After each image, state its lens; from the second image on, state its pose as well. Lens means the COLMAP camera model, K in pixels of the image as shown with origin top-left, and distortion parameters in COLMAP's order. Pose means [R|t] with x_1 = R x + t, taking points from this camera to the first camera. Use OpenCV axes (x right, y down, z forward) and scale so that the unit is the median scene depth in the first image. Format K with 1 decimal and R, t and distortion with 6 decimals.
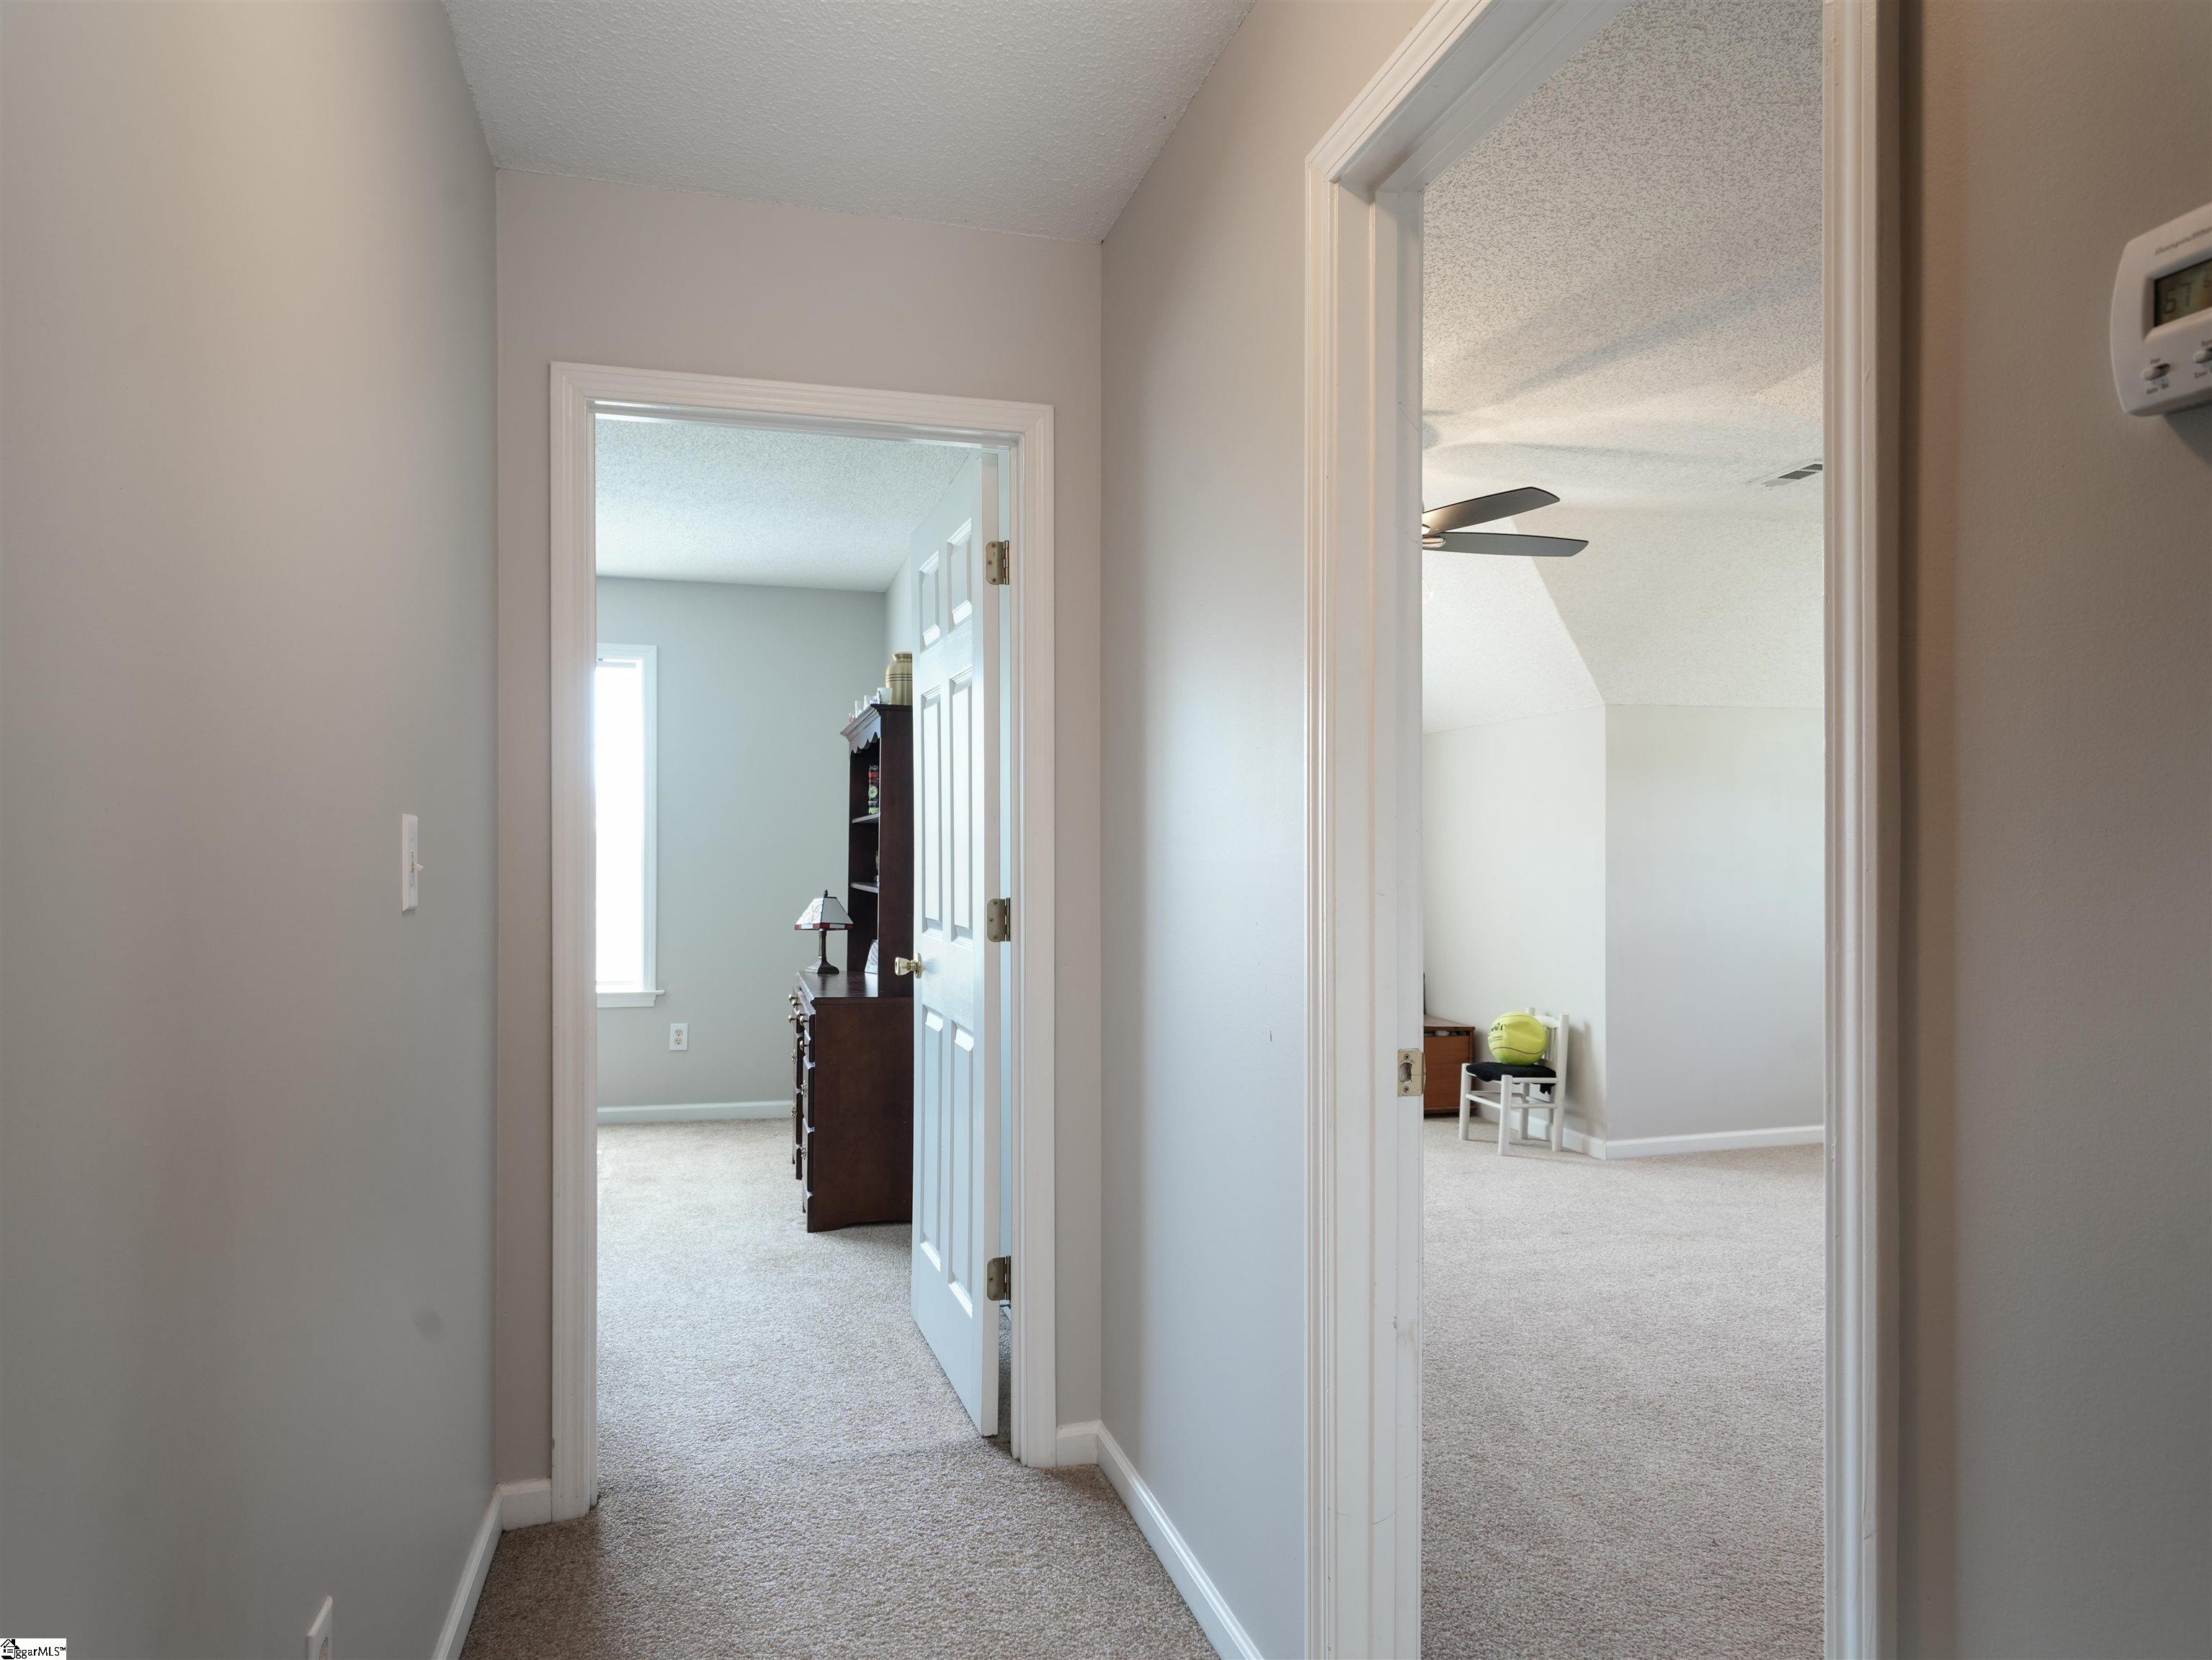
lens RADIAL K [[1453.3, 0, 1091.9], [0, 1453.3, 824.1], [0, 0, 1]] dist [0.005154, -0.000156]
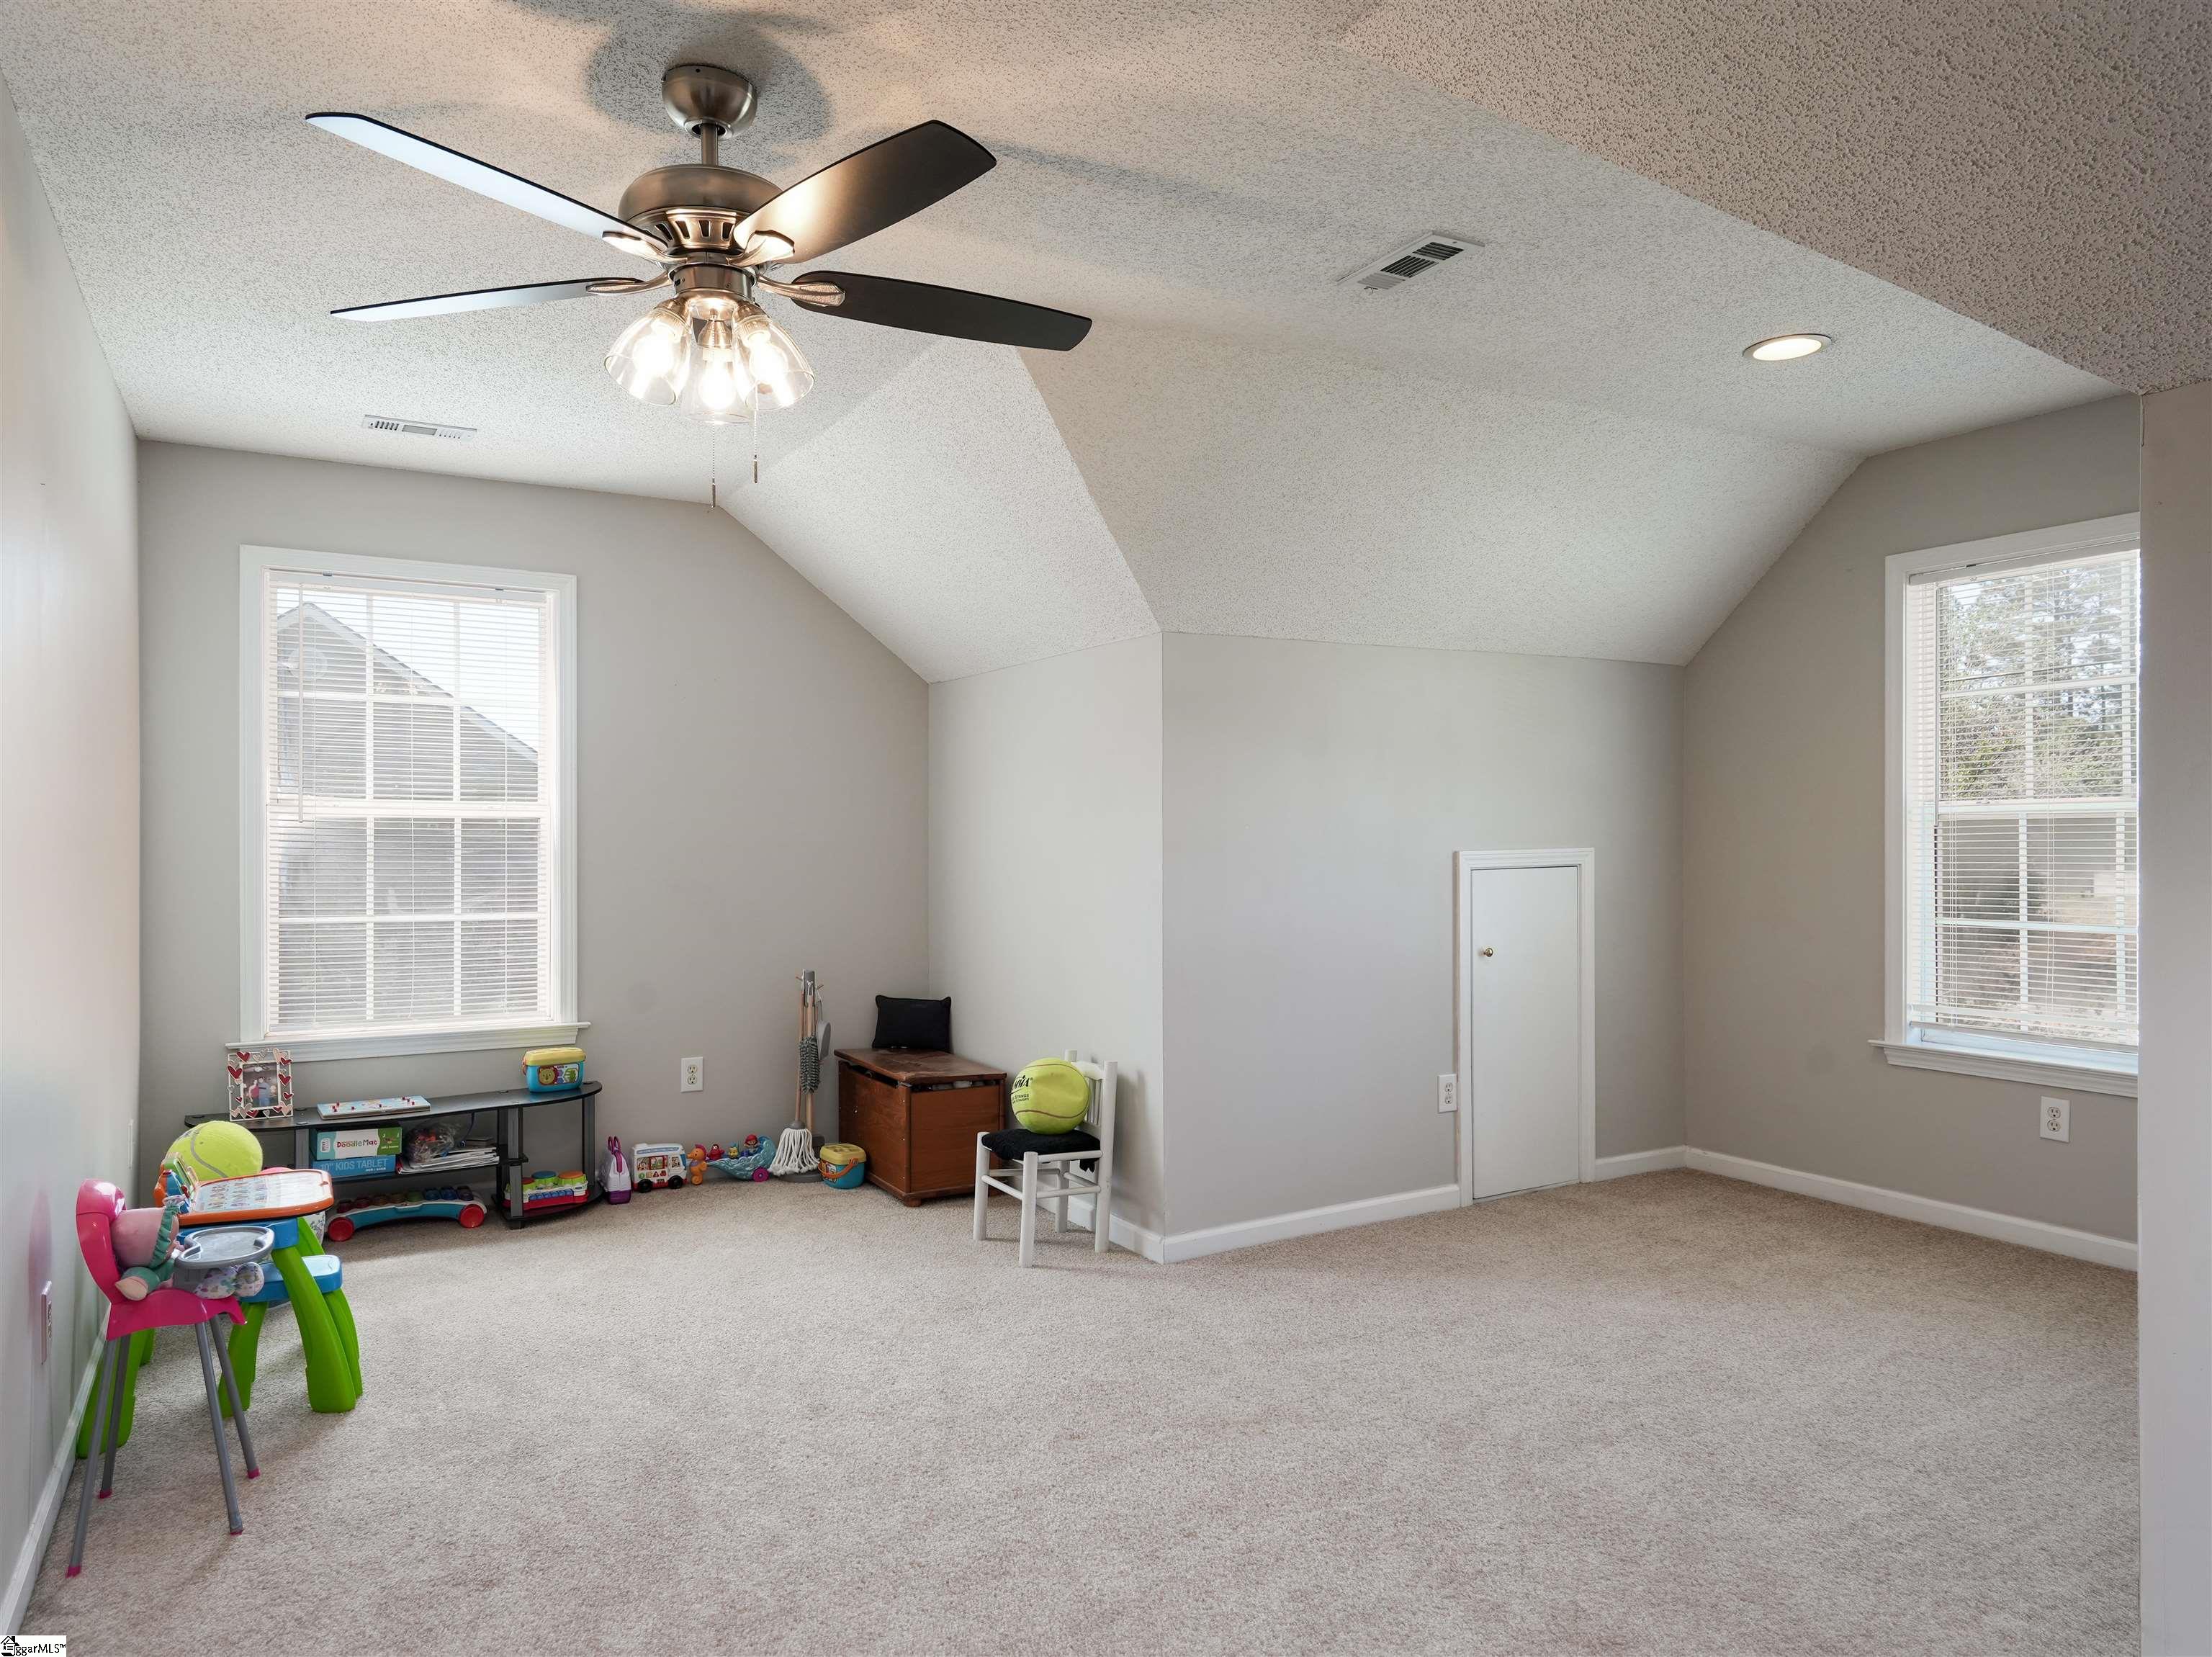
lens RADIAL K [[1453.4, 0, 1110.5], [0, 1453.4, 827.8], [0, 0, 1]] dist [0.005154, -0.000156]
pose [[0.967351, -0.006954, 0.253346, 0.142314], [0.003811, 0.999910, 0.012895, 0.005480], [-0.253413, -0.011509, 0.967290, 0.302254]]
